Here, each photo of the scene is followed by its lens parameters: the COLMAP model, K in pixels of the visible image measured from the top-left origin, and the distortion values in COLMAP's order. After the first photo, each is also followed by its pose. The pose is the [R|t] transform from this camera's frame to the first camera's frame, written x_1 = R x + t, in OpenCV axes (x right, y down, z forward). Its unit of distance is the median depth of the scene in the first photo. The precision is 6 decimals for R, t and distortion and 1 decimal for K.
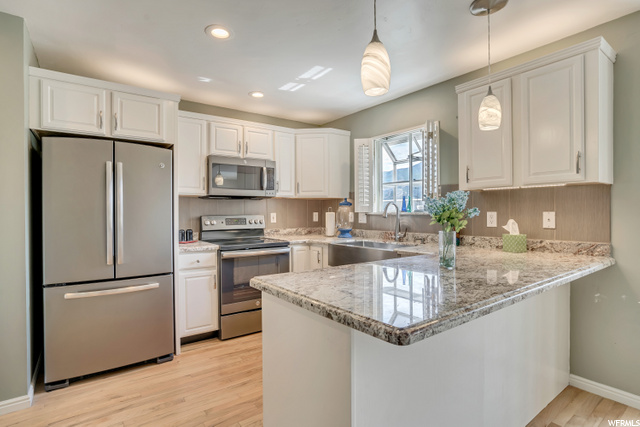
lens RADIAL K [[333.6, 0, 321.1], [0, 333.6, 214.3], [0, 0, 1]] dist [-0.012258, 0.003082]
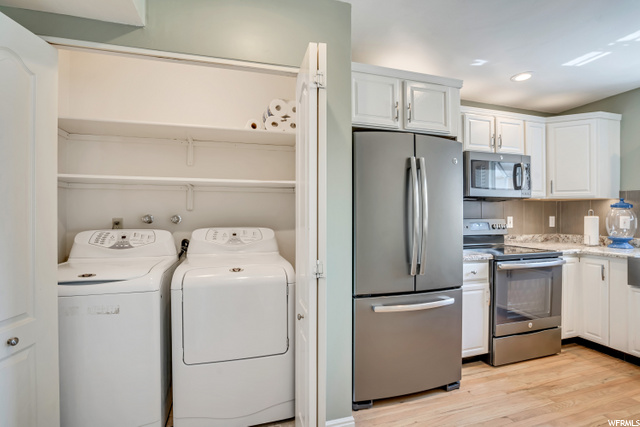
lens RADIAL K [[299.6, 0, 314.7], [0, 299.6, 213.7], [0, 0, 1]] dist [-0.040887, 0.006789]
pose [[0.939570, 0.002129, -0.342351, -0.441355], [-0.006604, 0.999907, -0.011906, 0.001264], [0.342294, 0.013448, 0.939497, 0.127699]]
